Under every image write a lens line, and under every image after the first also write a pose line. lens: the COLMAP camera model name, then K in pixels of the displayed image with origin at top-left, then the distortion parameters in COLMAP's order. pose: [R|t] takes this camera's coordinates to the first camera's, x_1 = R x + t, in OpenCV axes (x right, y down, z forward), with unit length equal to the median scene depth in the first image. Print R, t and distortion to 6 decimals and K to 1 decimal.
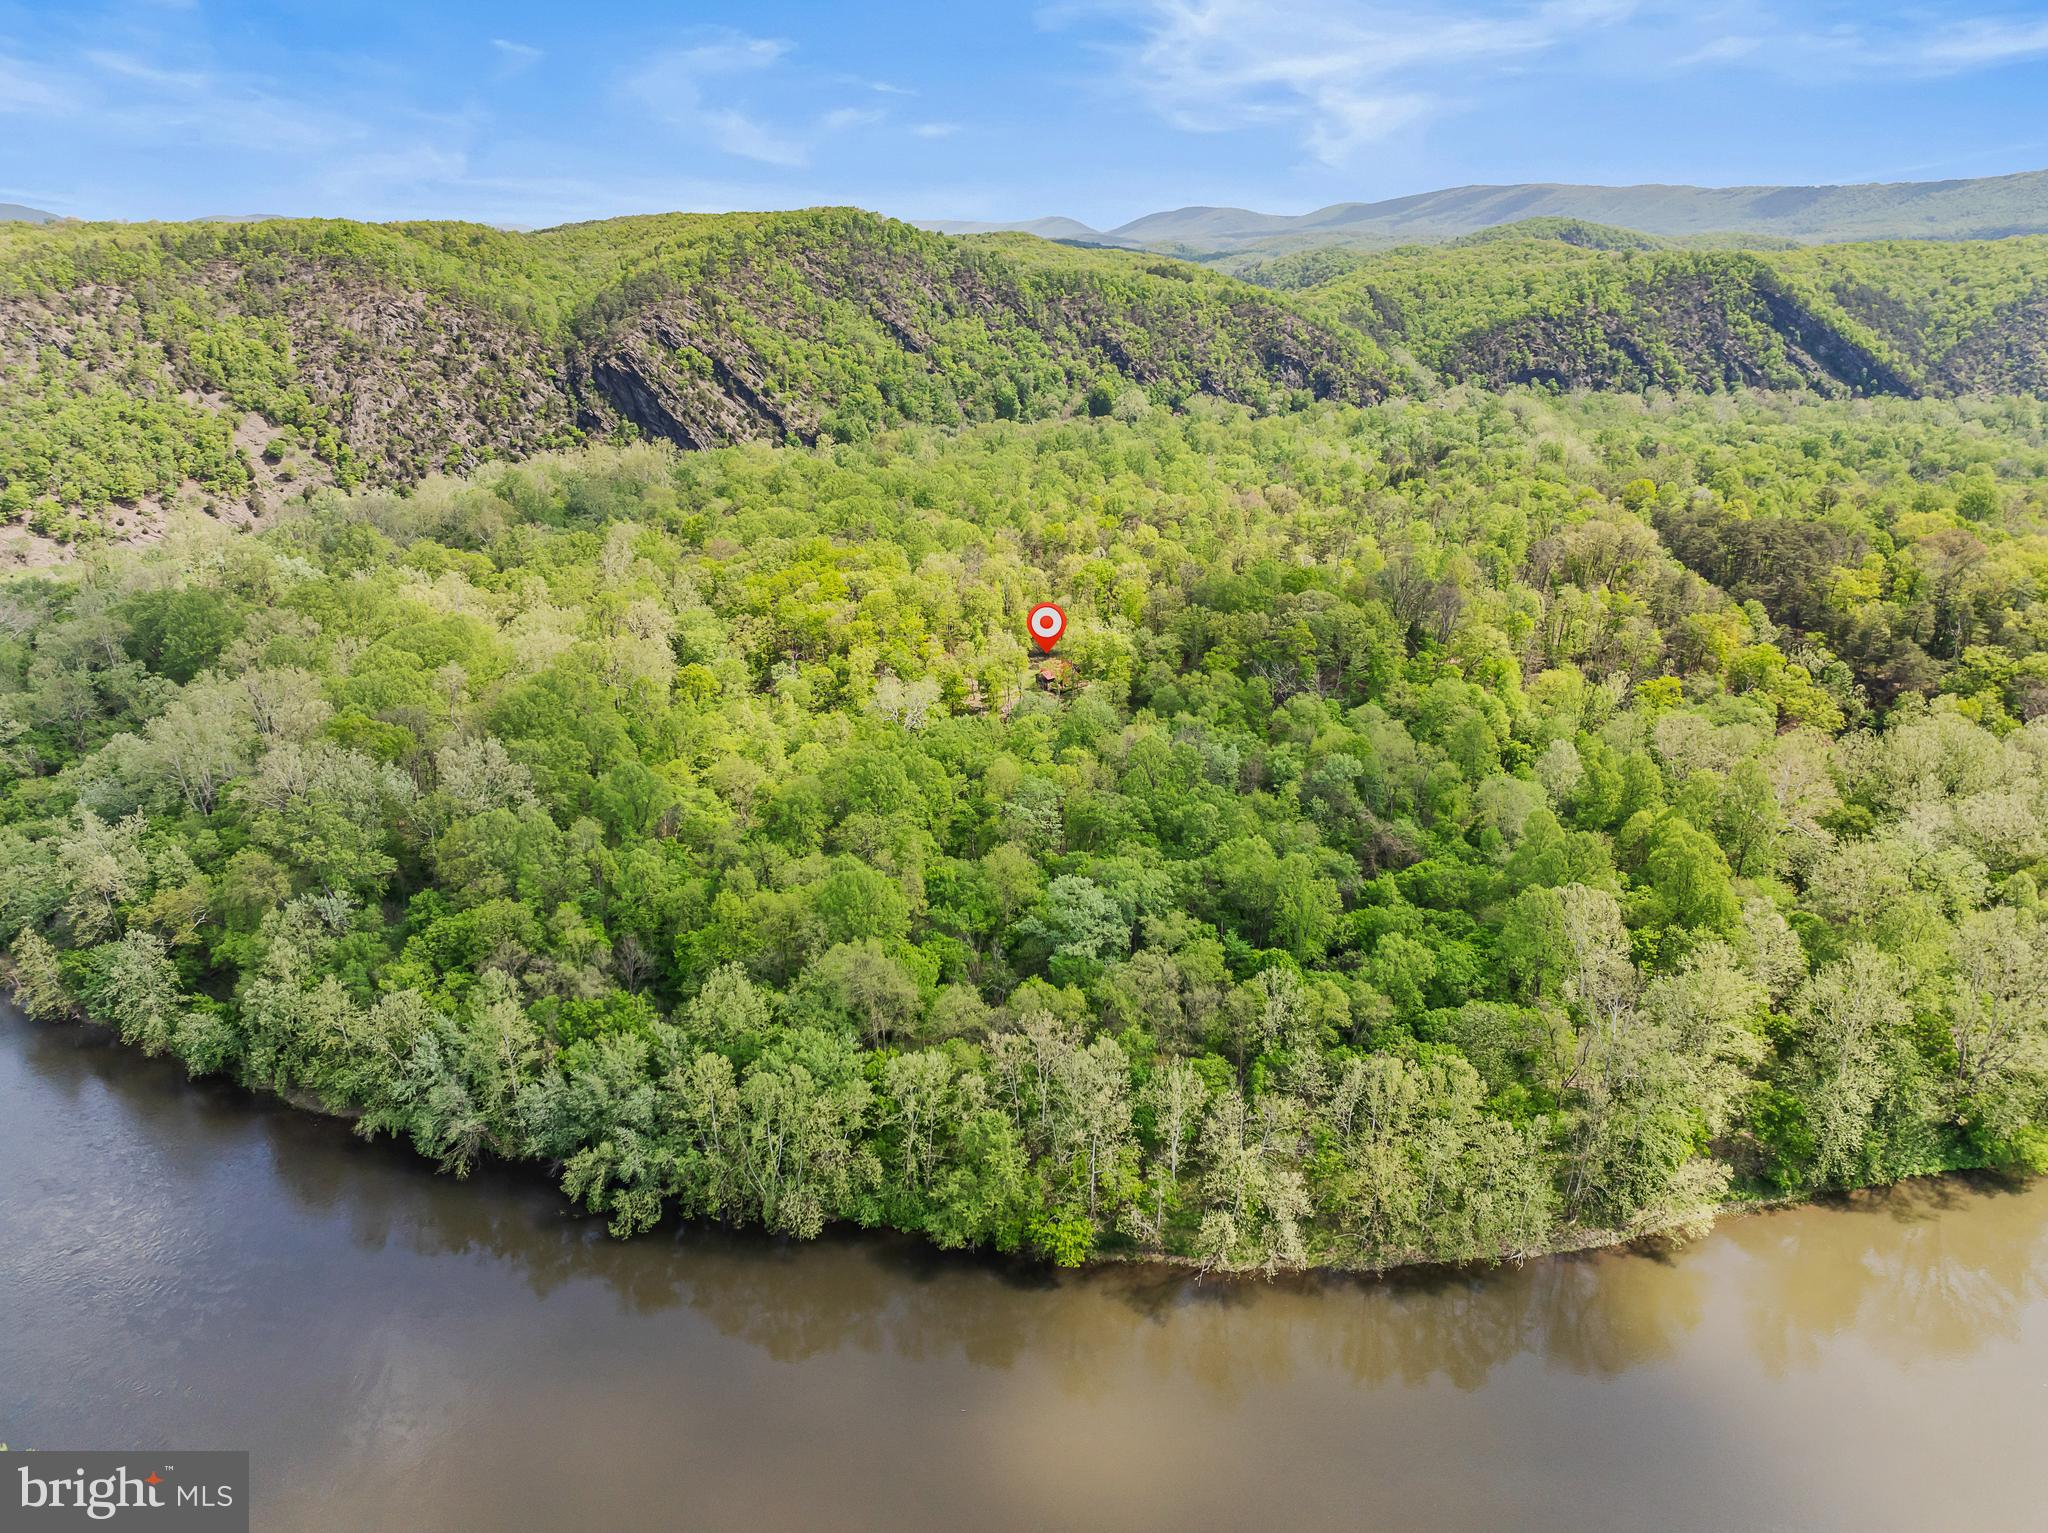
lens RADIAL K [[1452.9, 0, 1016.0], [0, 1452.9, 761.0], [0, 0, 1]] dist [-0.035316, 0.003420]
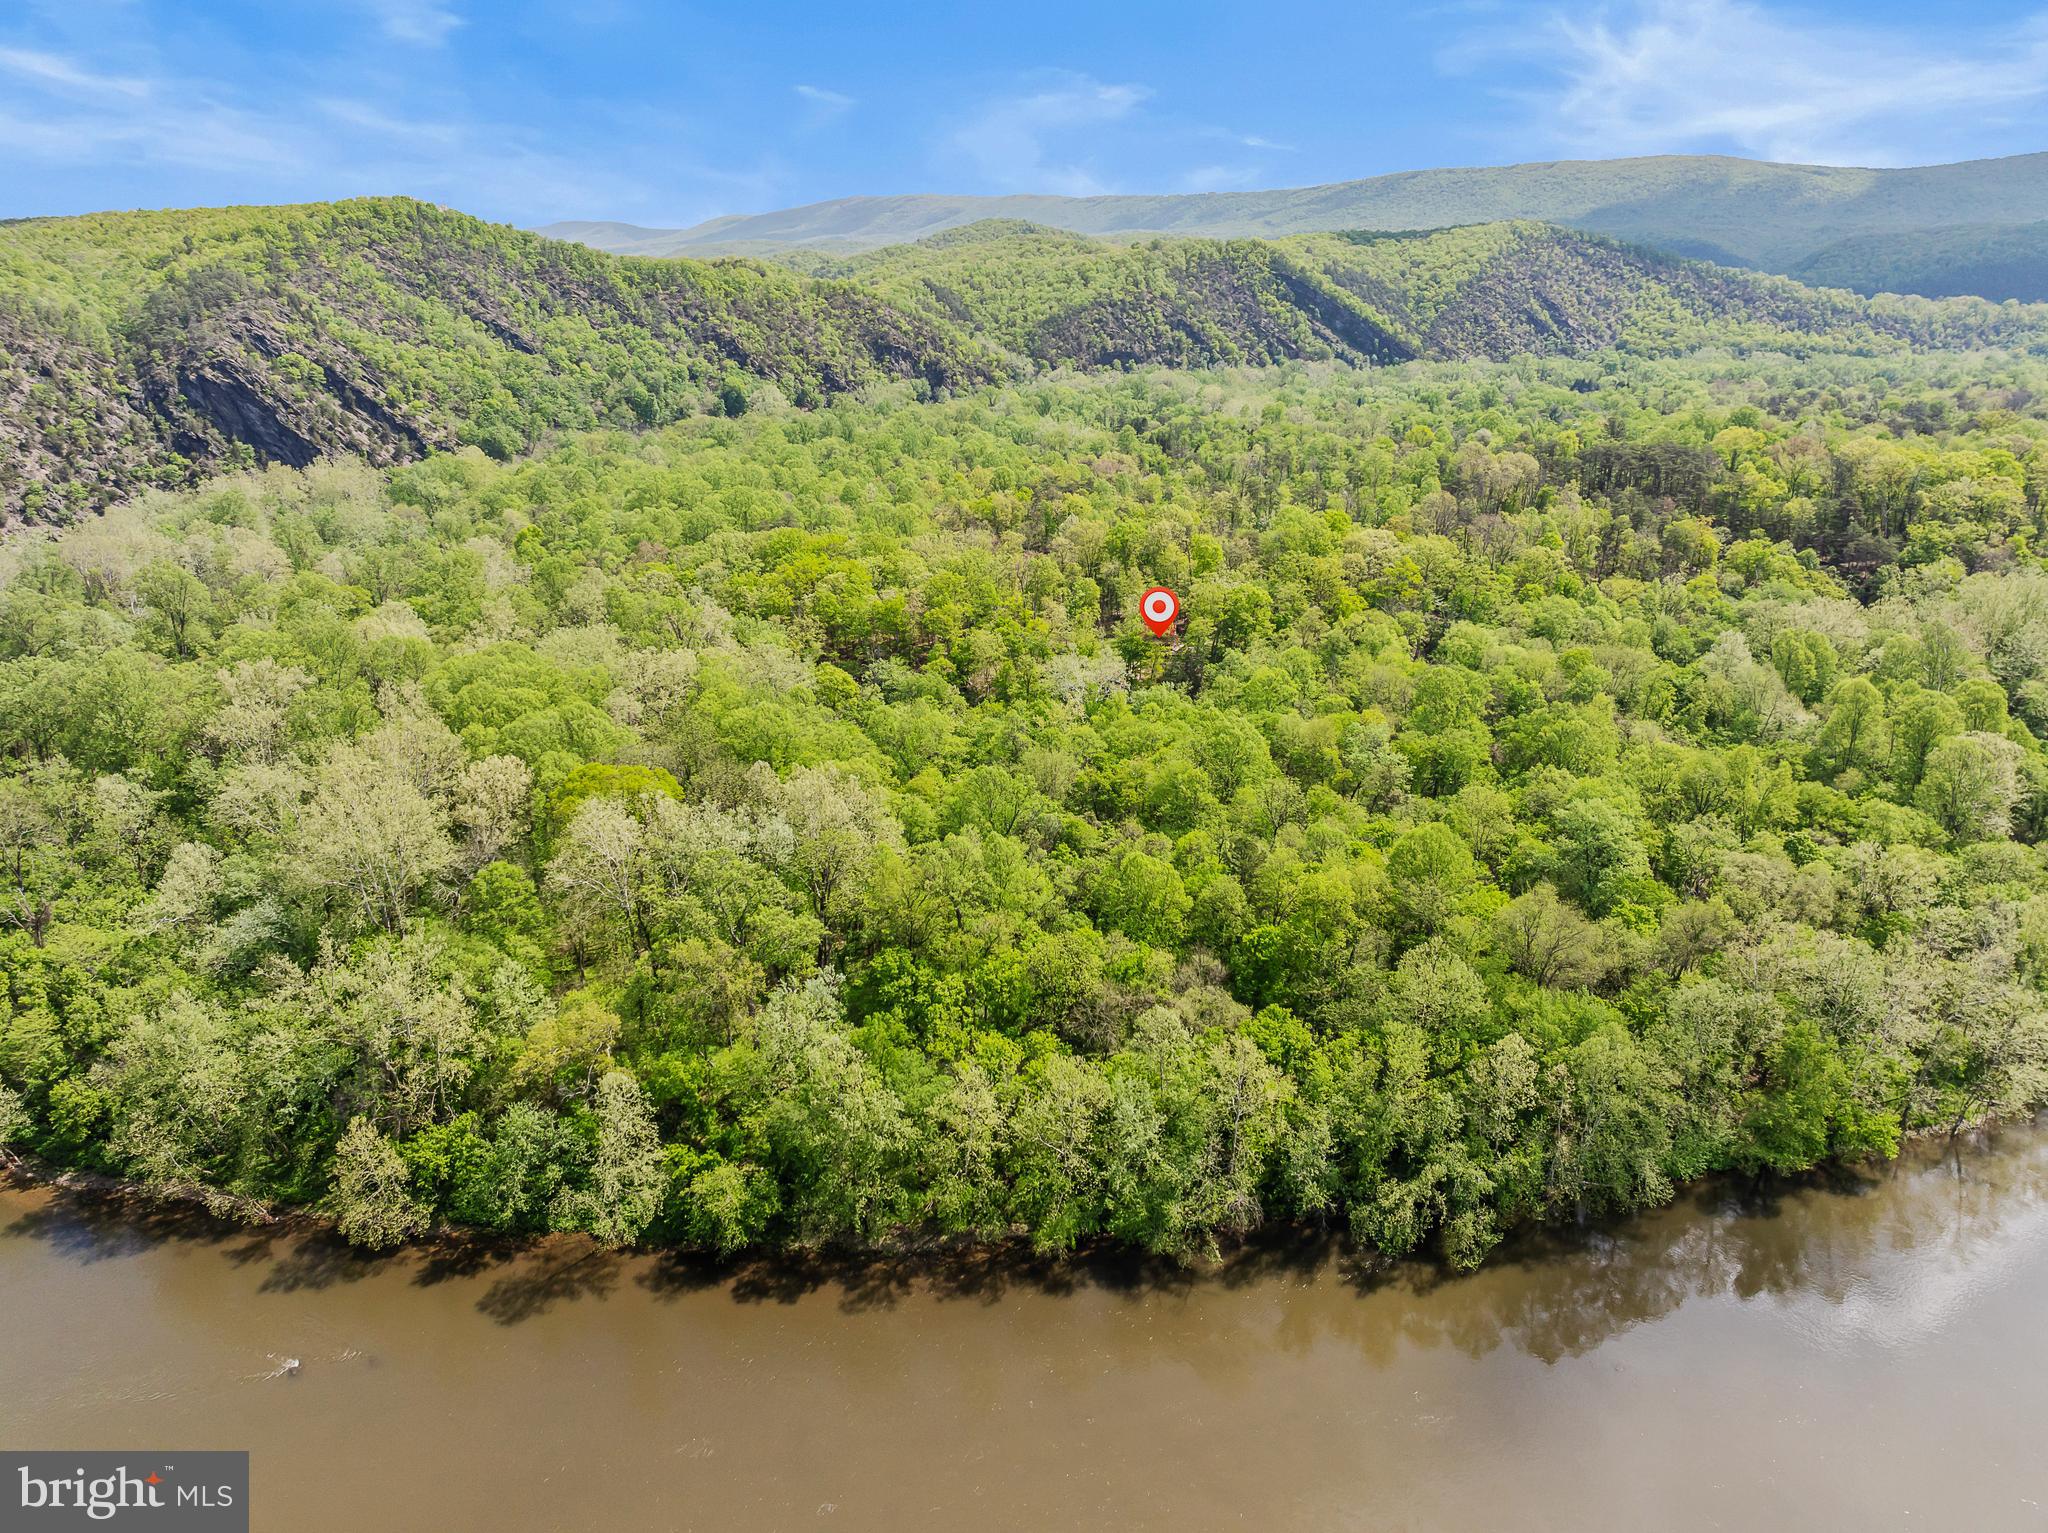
lens RADIAL K [[1485.0, 0, 1030.0], [0, 1485.0, 736.4], [0, 0, 1]] dist [-0.048096, 0.021189]
pose [[0.913730, -0.132267, 0.384192, -0.206798], [0.143978, 0.989579, -0.001739, -0.003896], [-0.379958, 0.056904, 0.923252, 0.072096]]
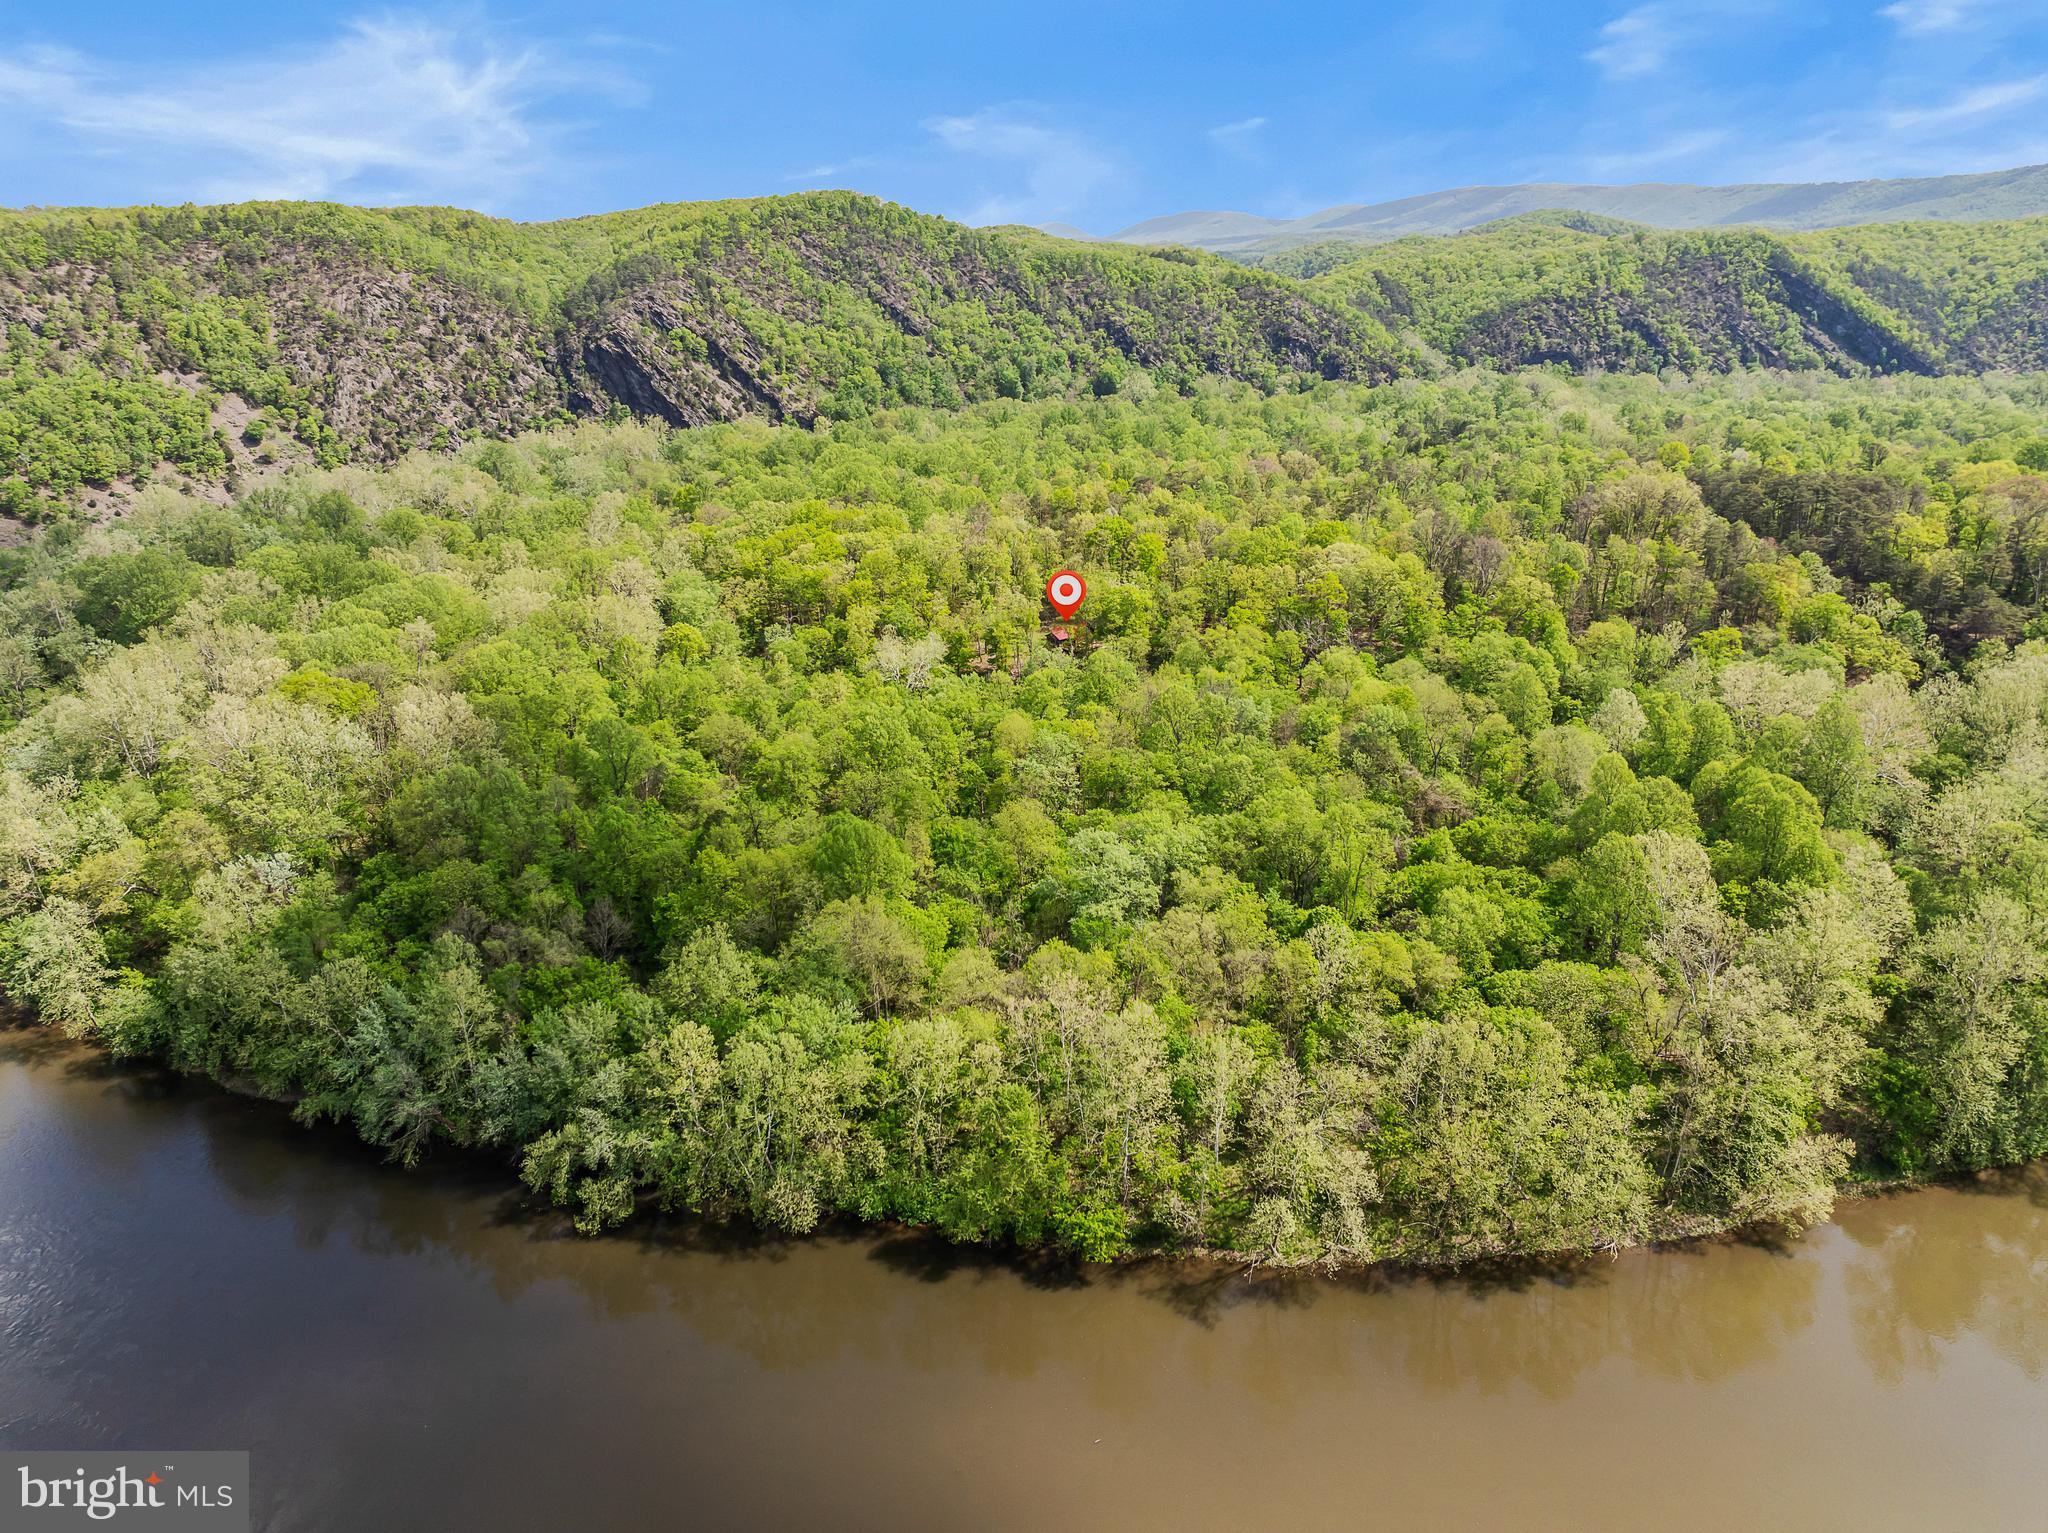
lens RADIAL K [[1452.9, 0, 1016.0], [0, 1452.9, 761.0], [0, 0, 1]] dist [-0.035316, 0.003420]
pose [[0.999970, -0.007594, -0.001607, -0.002545], [0.007586, 0.999959, -0.004922, 0.012510], [0.001644, 0.004910, 0.999987, 0.030747]]
